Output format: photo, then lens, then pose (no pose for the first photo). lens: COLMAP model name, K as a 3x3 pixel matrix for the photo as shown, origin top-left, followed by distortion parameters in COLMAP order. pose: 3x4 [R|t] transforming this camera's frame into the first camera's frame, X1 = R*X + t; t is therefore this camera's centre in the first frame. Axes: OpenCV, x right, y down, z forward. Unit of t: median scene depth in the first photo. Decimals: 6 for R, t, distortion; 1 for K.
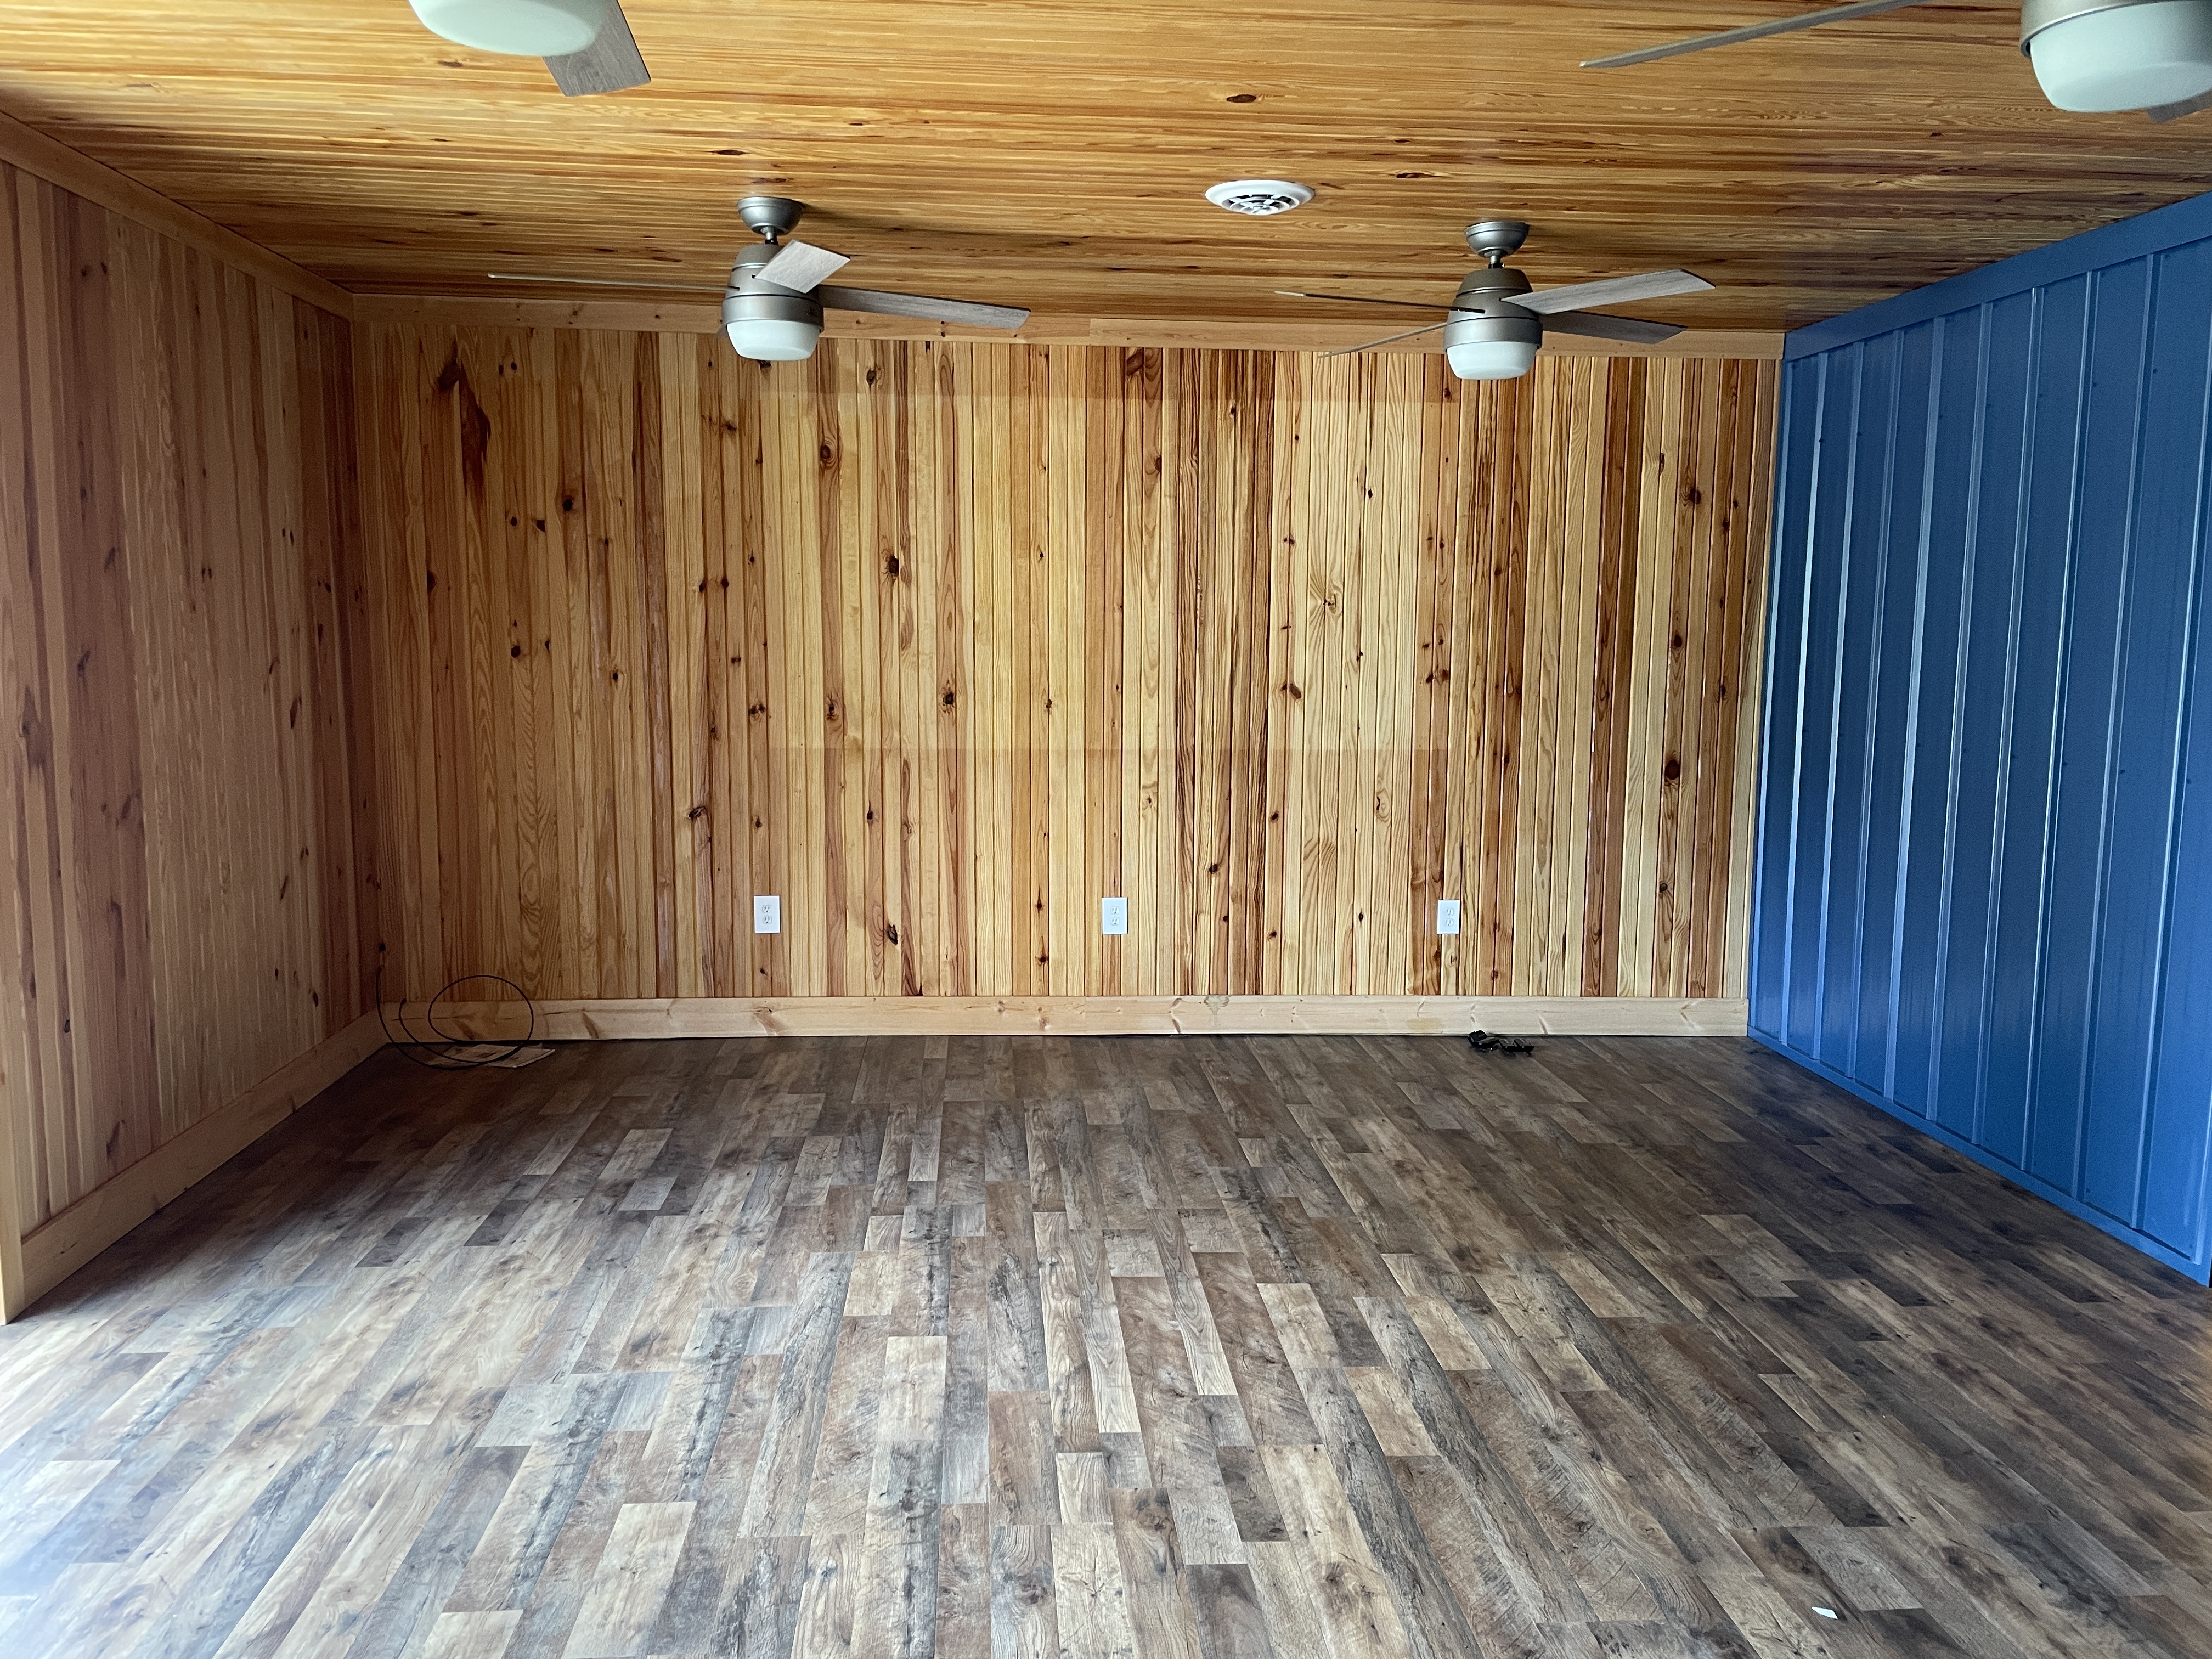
lens RADIAL K [[1674.0, 0, 1103.9], [0, 1674.0, 825.0], [0, 0, 1]] dist [0.009102, -0.007009]
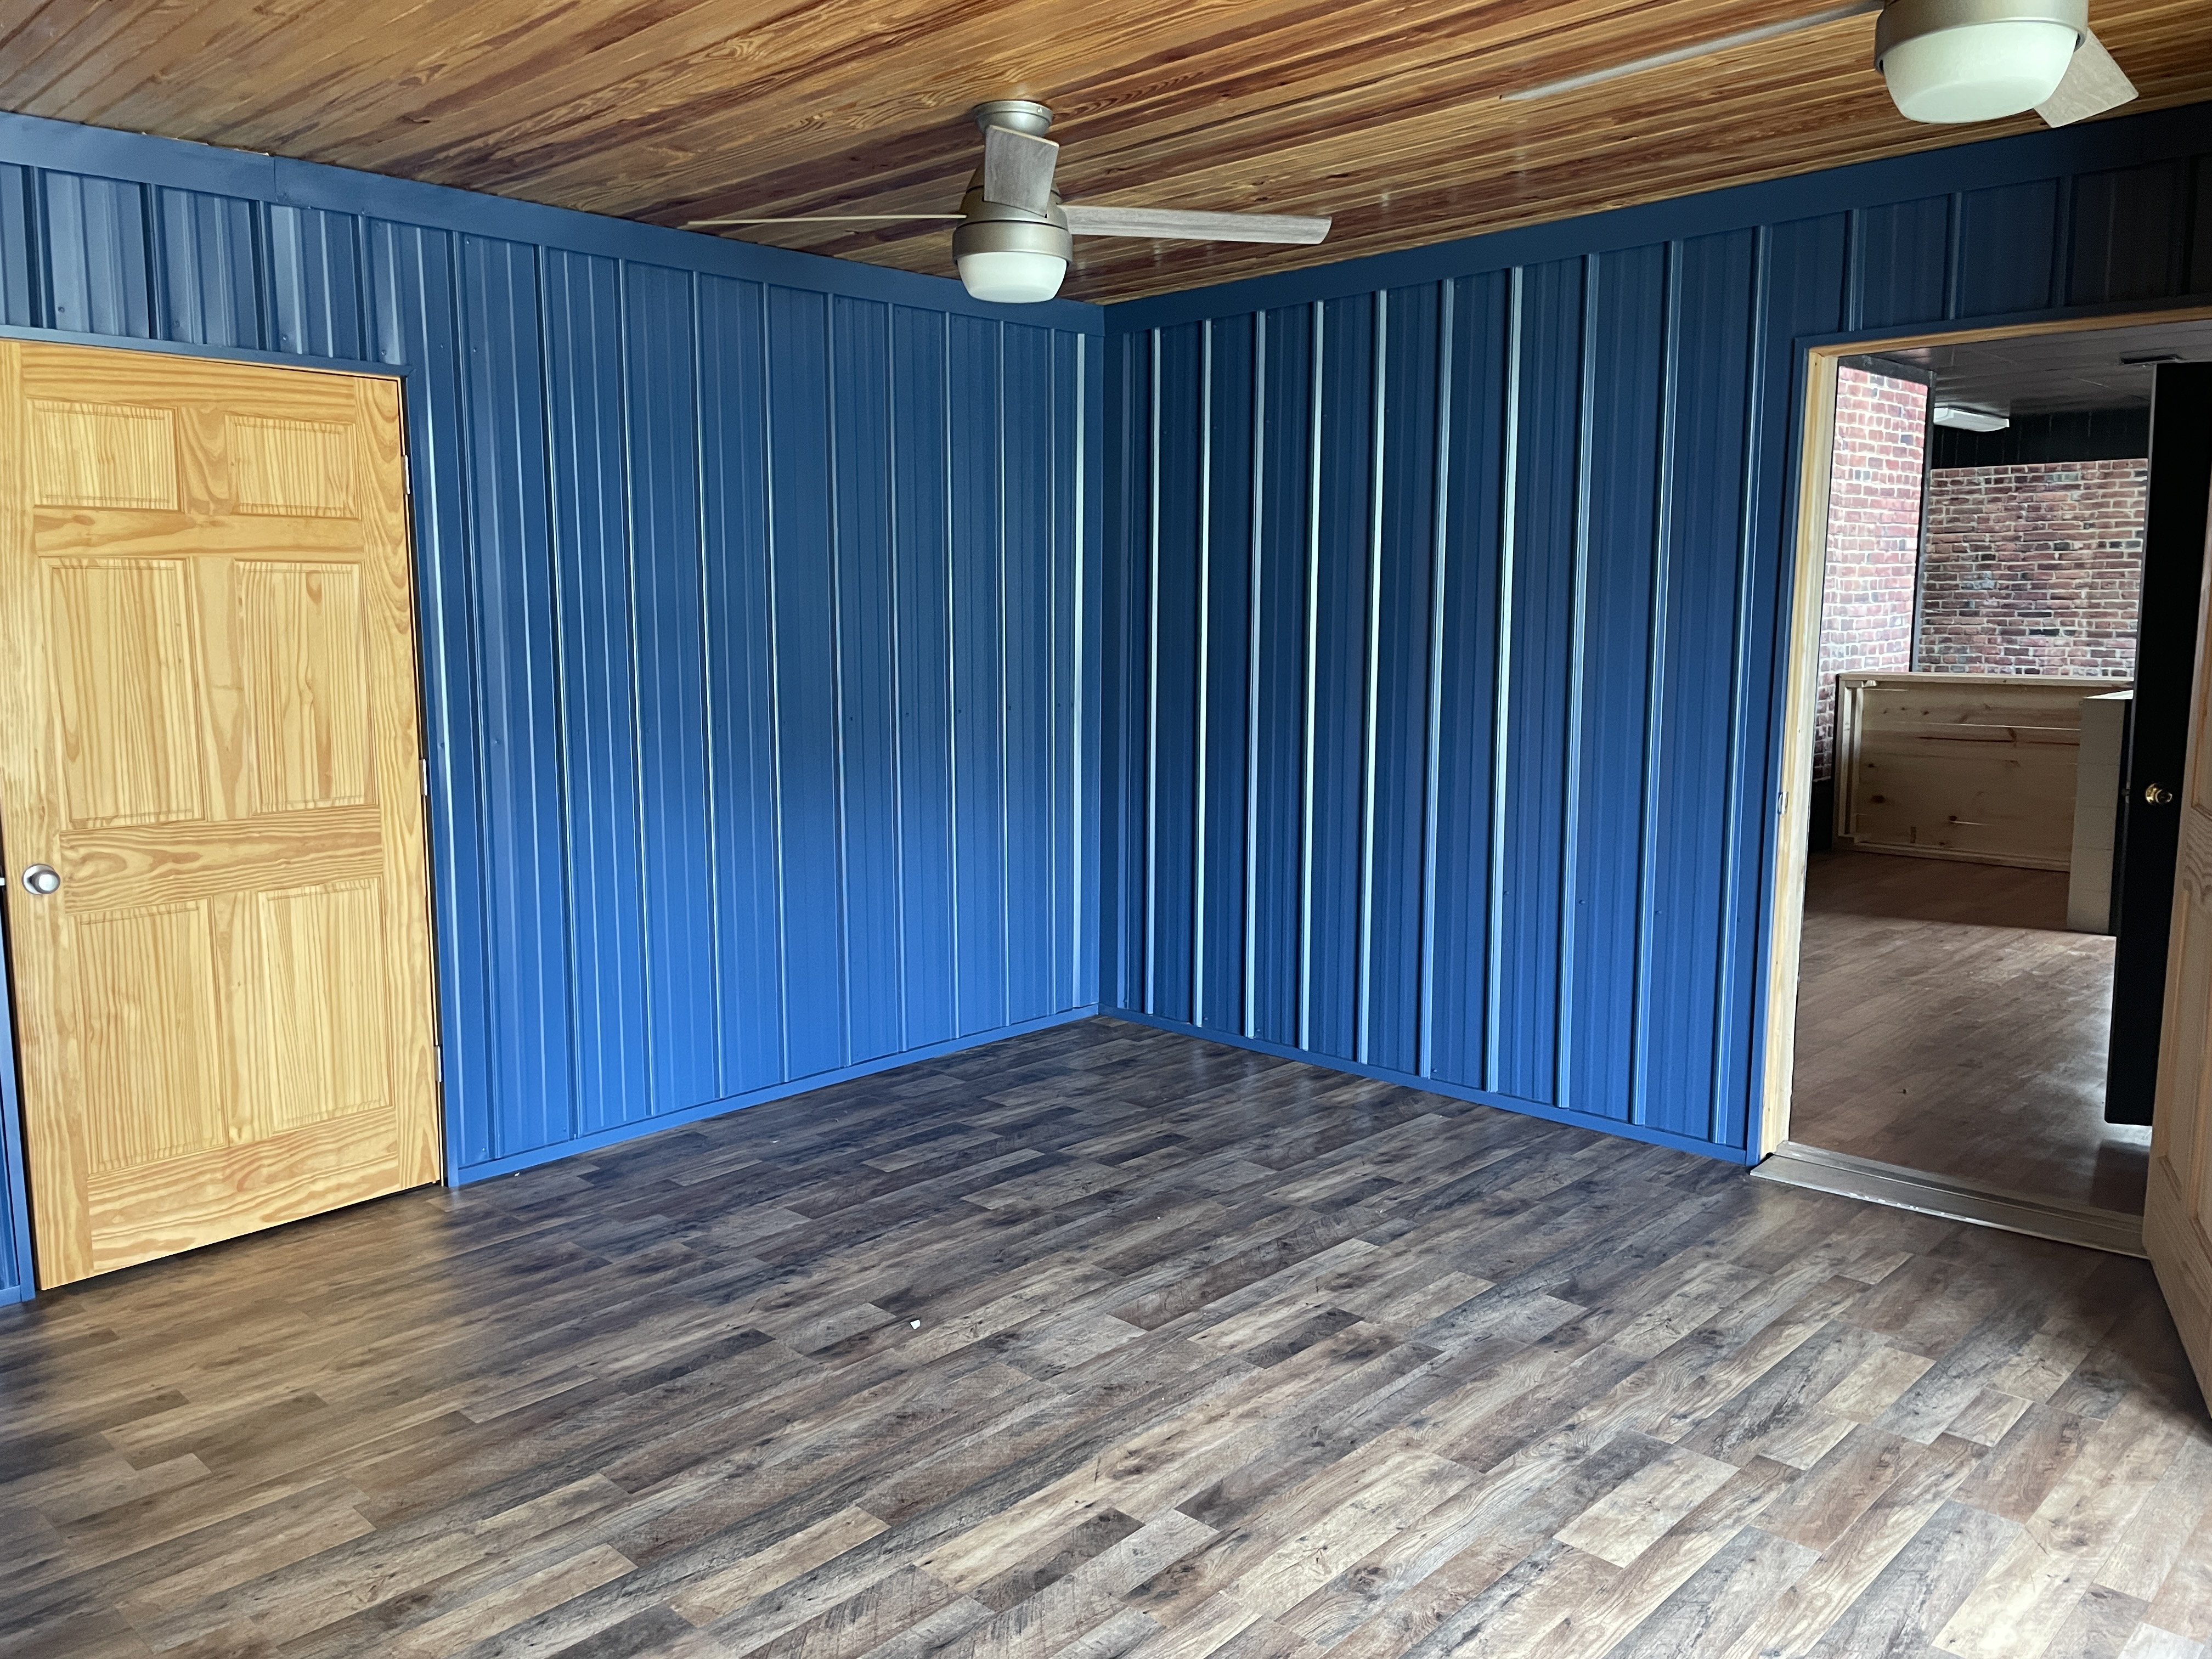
lens RADIAL K [[1674.0, 0, 1099.9], [0, 1674.0, 825.6], [0, 0, 1]] dist [0.009102, -0.007009]
pose [[-0.673187, -0.102632, 0.732315, -0.564734], [0.090417, 0.971467, 0.219265, -0.187928], [-0.733923, 0.213820, -0.644699, 1.522029]]
